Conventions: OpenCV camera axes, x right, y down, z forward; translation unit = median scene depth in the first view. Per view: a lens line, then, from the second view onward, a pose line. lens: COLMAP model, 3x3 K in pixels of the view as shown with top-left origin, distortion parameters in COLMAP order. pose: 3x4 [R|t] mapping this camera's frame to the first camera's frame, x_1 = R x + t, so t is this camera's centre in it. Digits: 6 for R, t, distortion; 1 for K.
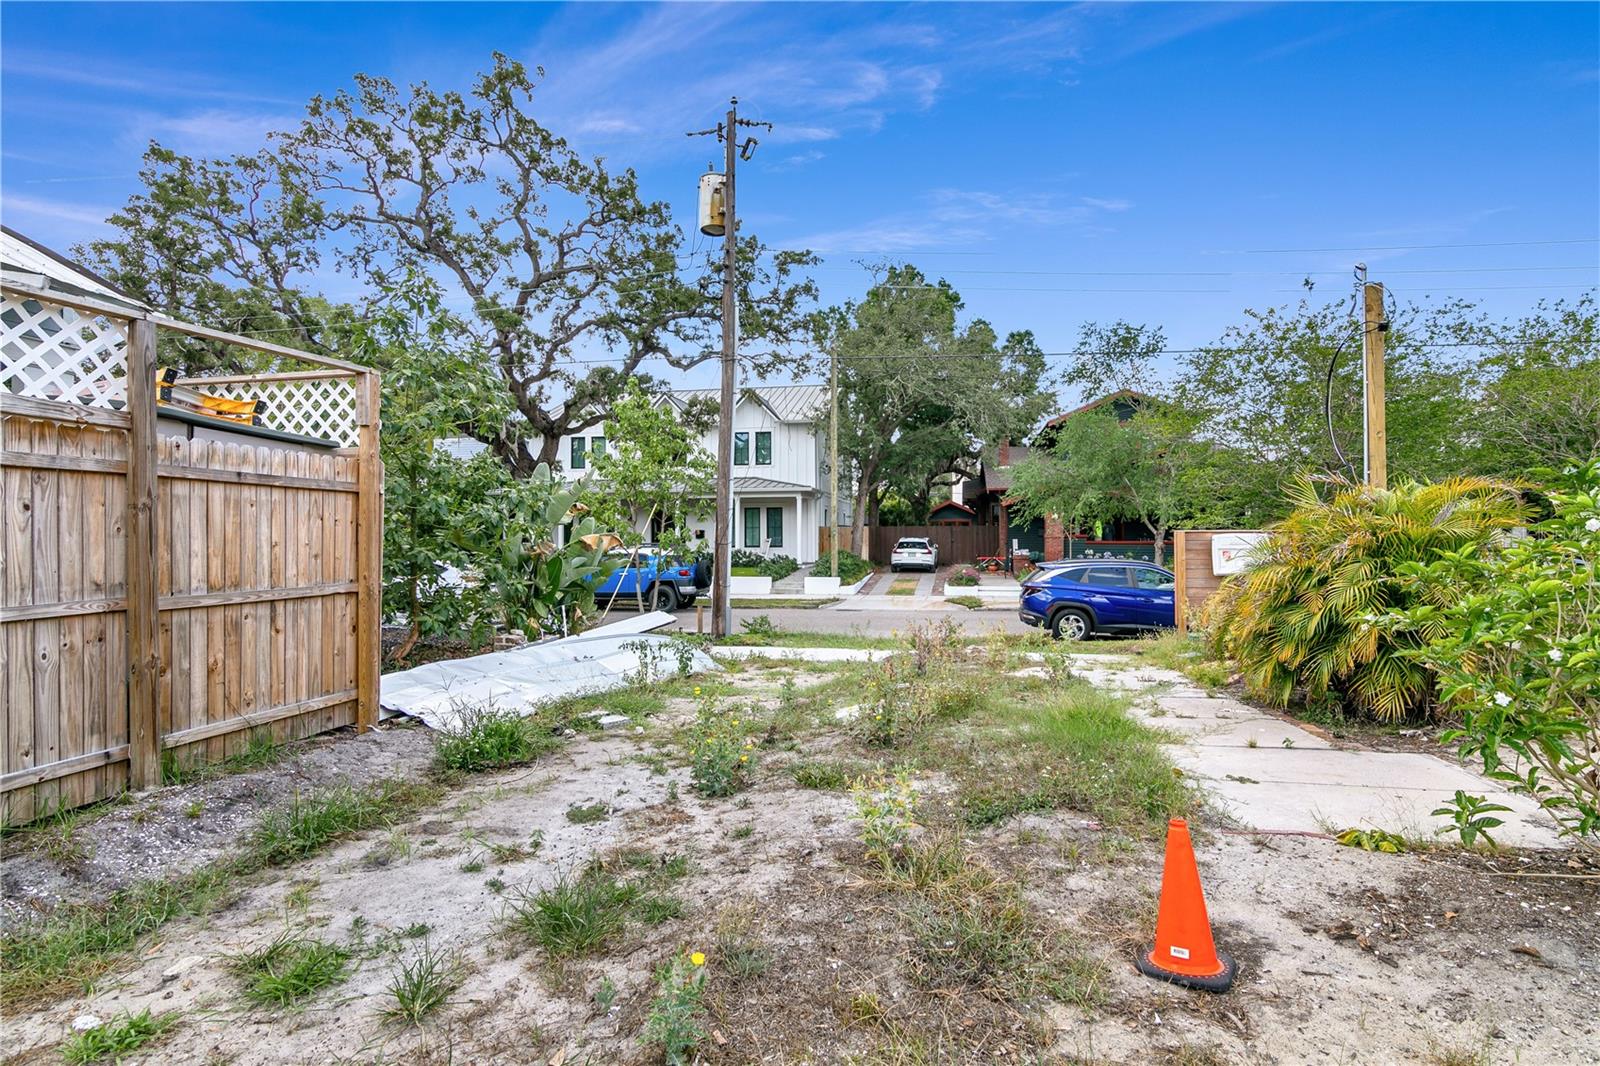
lens RADIAL K [[822.1, 0, 796.7], [0, 822.1, 532.2], [0, 0, 1]] dist [-0.003164, -0.000947]
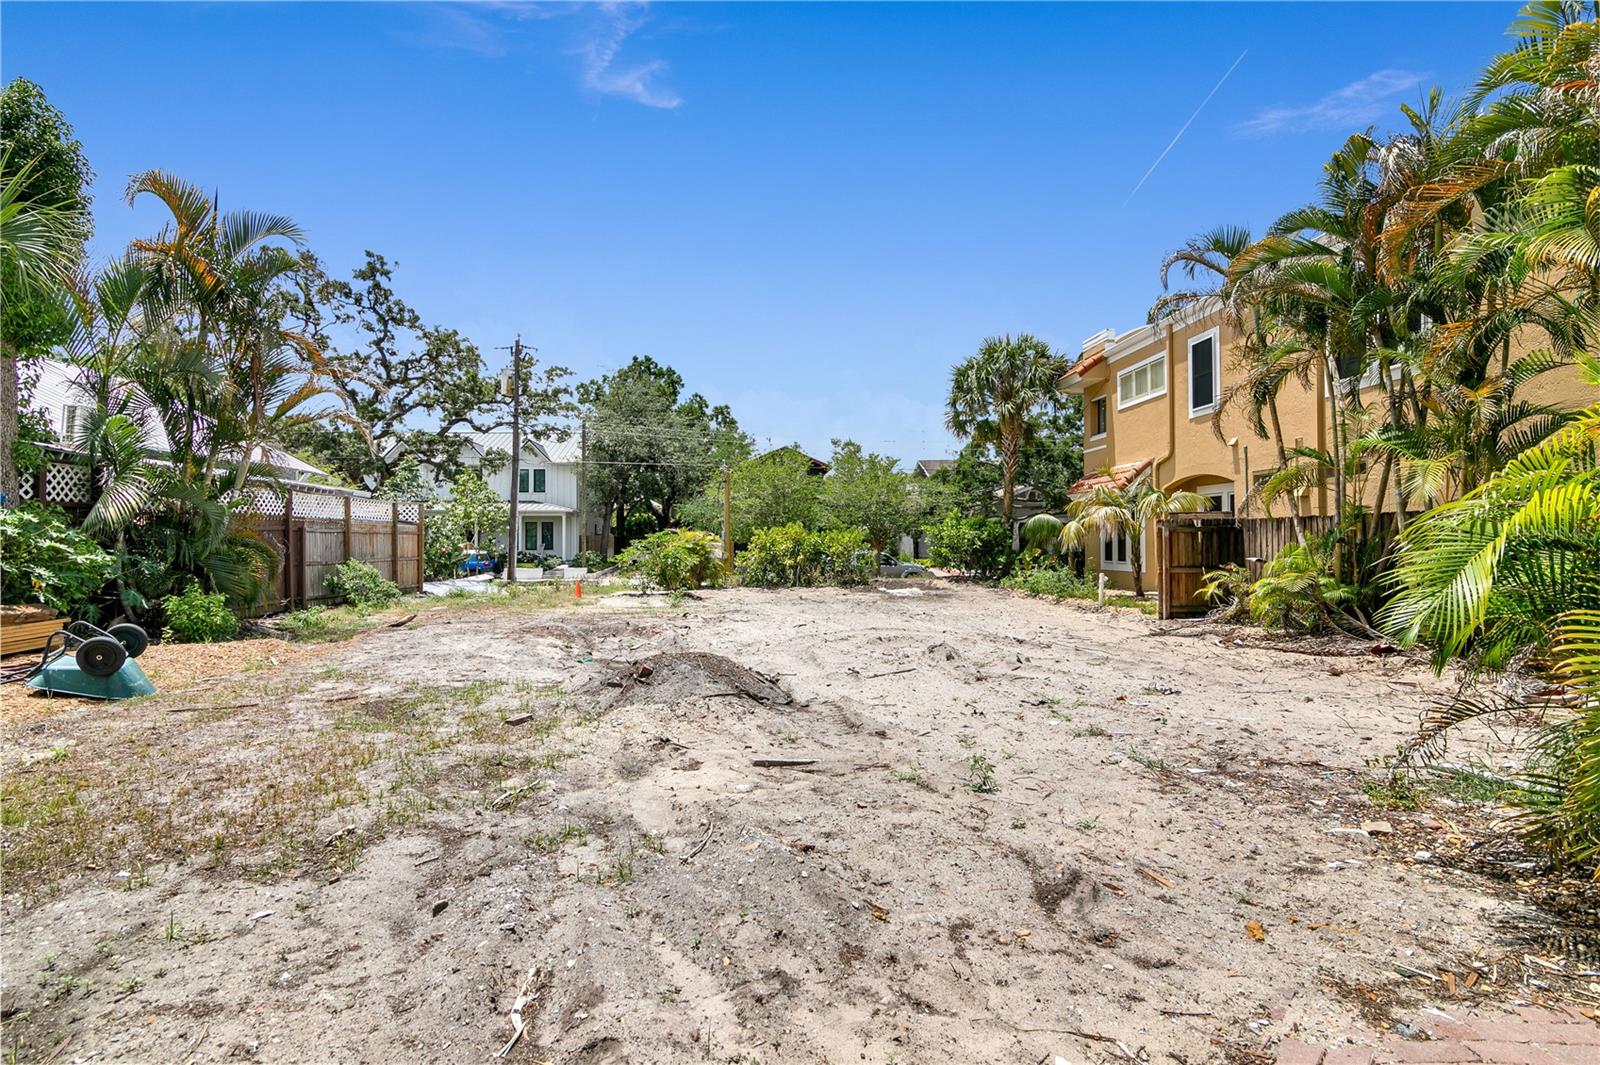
lens RADIAL K [[822.1, 0, 801.5], [0, 822.1, 537.4], [0, 0, 1]] dist [-0.003164, -0.000947]
pose [[0.967454, 0.001829, 0.253041, 0.049062], [-0.002108, 0.999997, 0.000831, -0.007867], [-0.253039, -0.001338, 0.967455, -0.641713]]
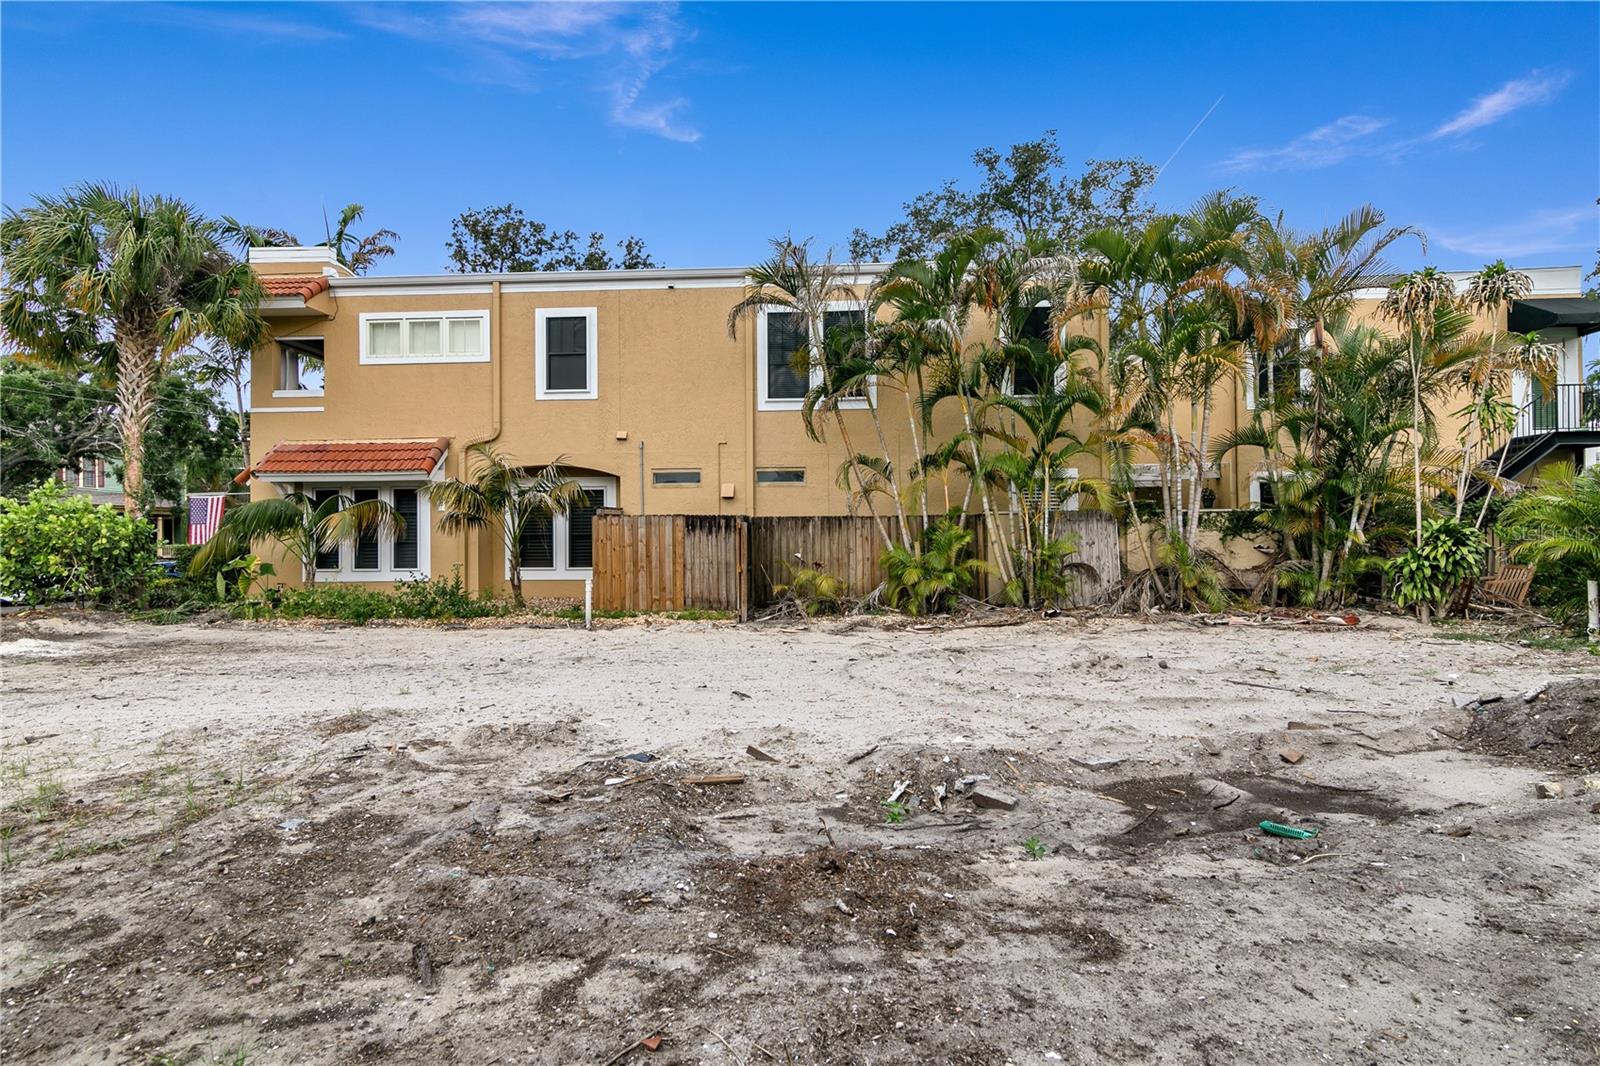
lens RADIAL K [[822.1, 0, 804.3], [0, 822.1, 531.2], [0, 0, 1]] dist [-0.003164, -0.000947]
pose [[-0.131567, 0.012756, 0.991225, -0.078447], [0.003224, 0.999917, -0.012440, -0.003507], [-0.991302, 0.001559, -0.131597, -0.179476]]
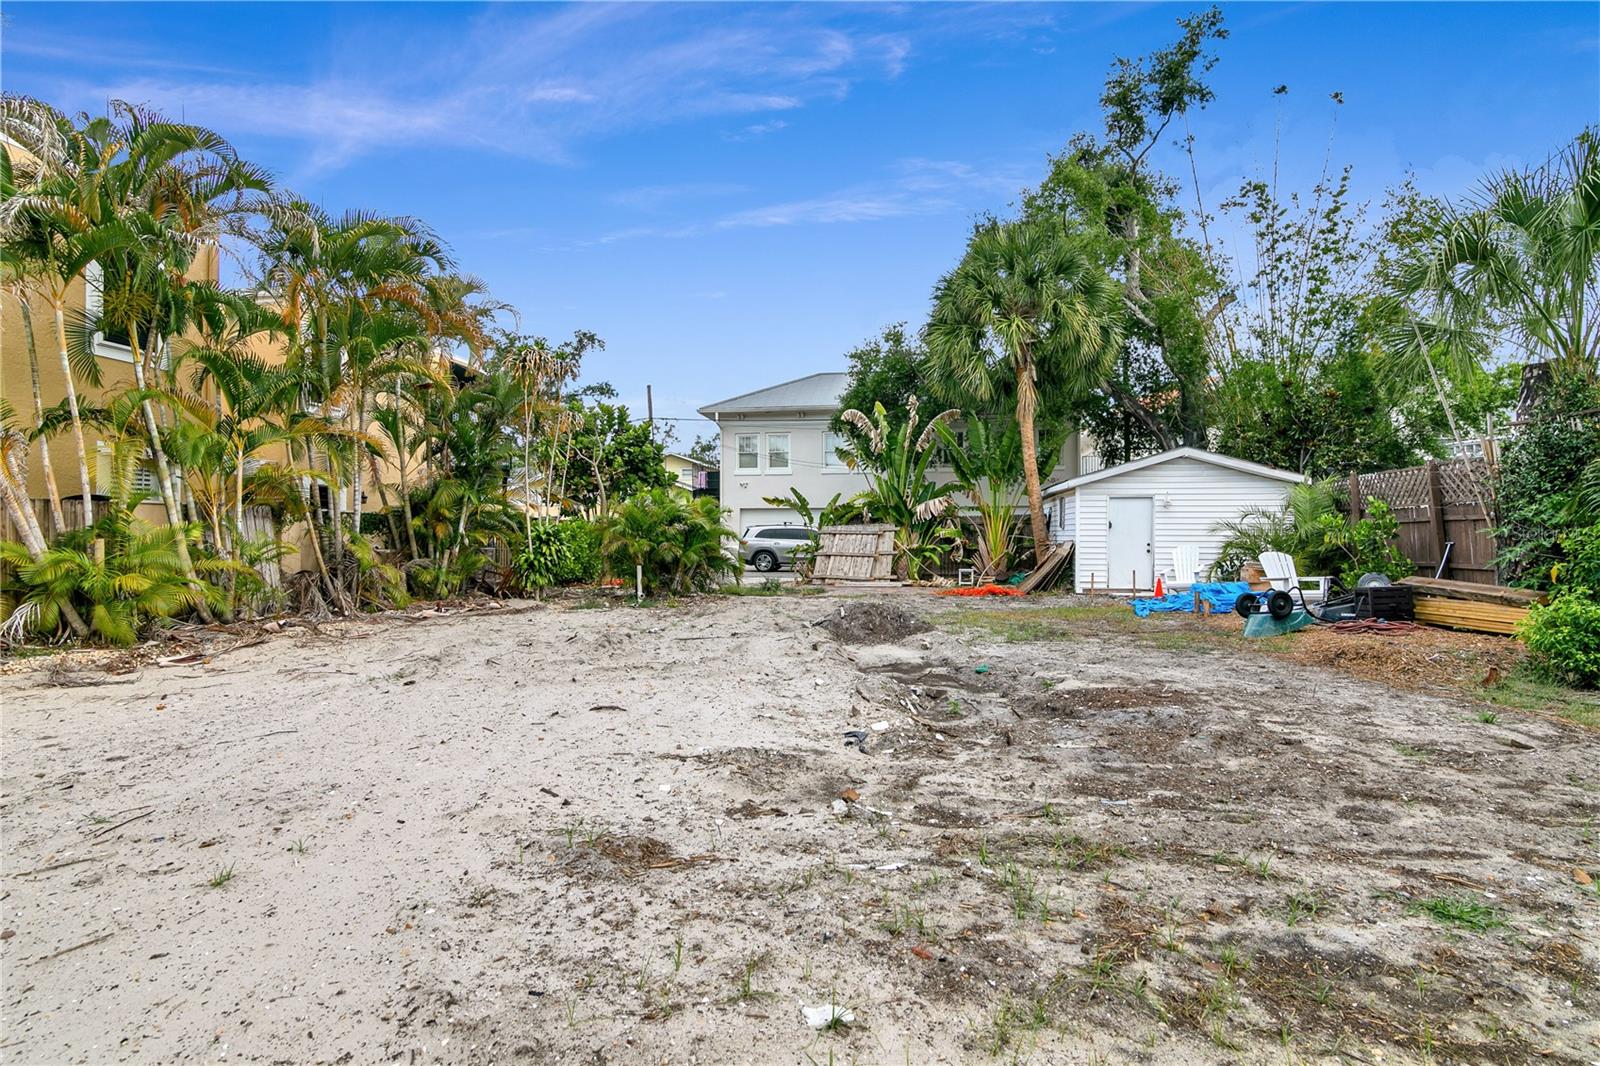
lens RADIAL K [[822.1, 0, 798.8], [0, 822.1, 533.9], [0, 0, 1]] dist [-0.003164, -0.000947]
pose [[-0.999861, 0.000995, -0.016644, 0.121353], [0.001212, 0.999914, -0.013049, -0.000373], [0.016630, -0.013067, -0.999776, 0.022054]]
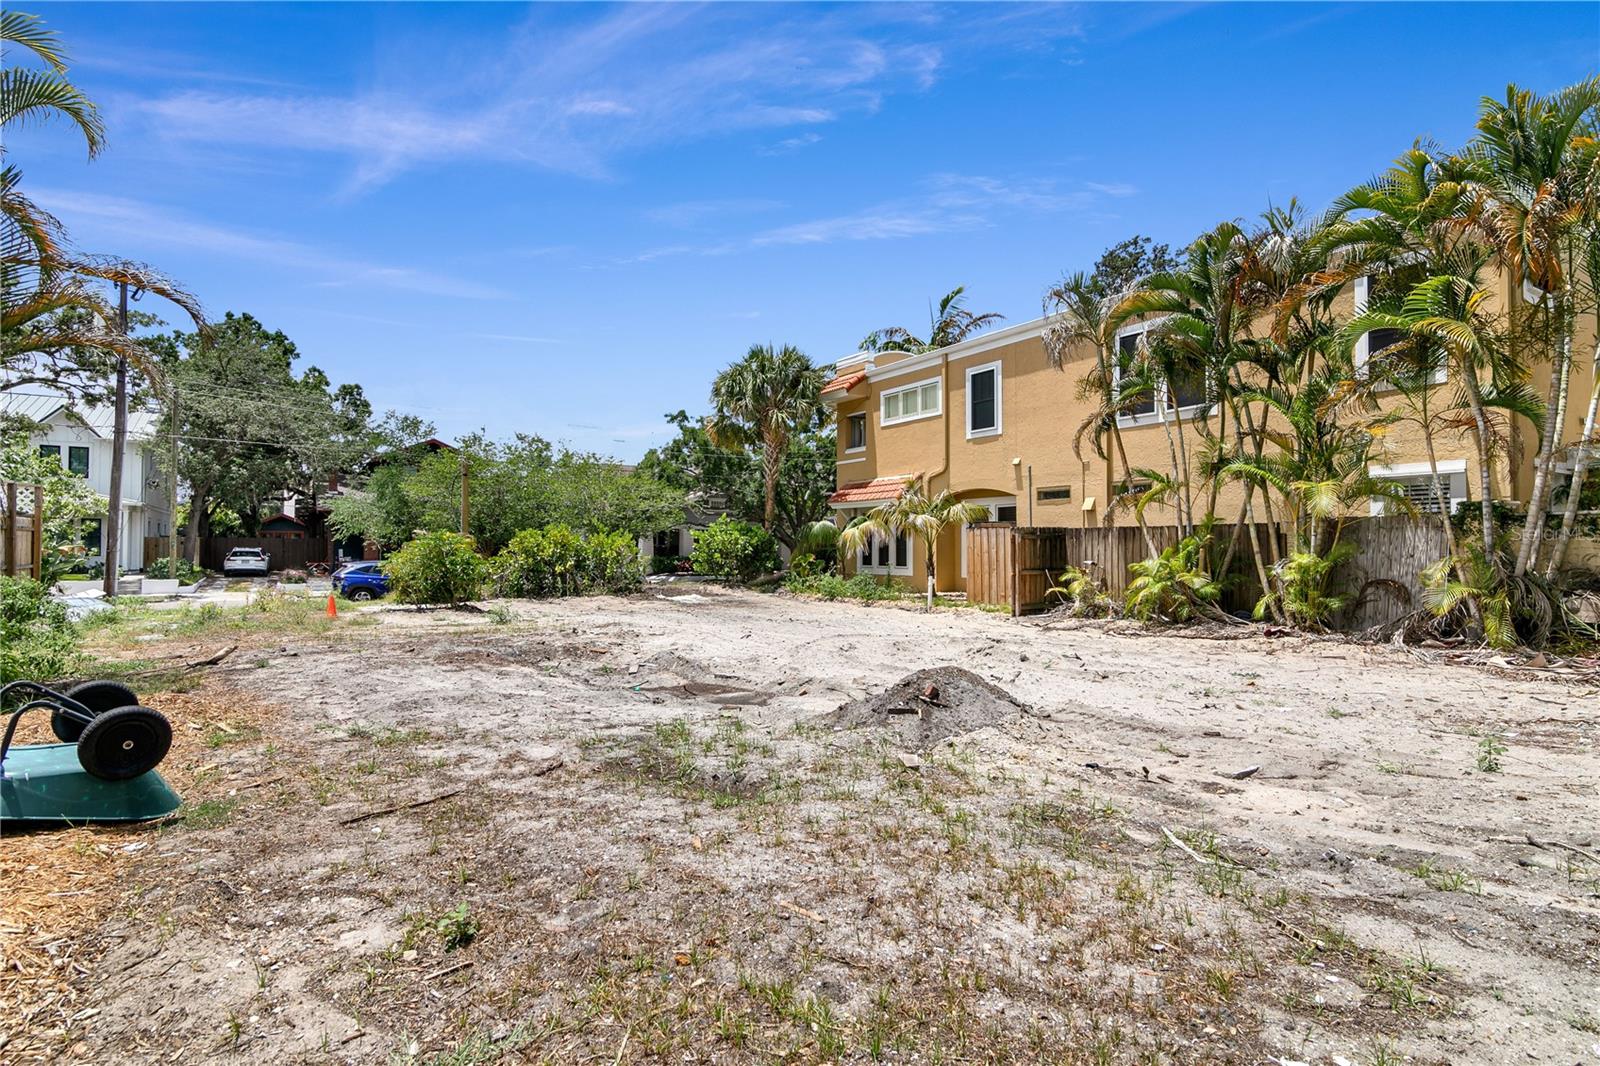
lens RADIAL K [[822.1, 0, 808.8], [0, 822.1, 529.5], [0, 0, 1]] dist [-0.003164, -0.000947]
pose [[0.726425, 0.021711, 0.686903, -0.101771], [-0.010021, 0.999729, -0.021001, -0.003905], [-0.687173, 0.008372, 0.726445, -0.521695]]
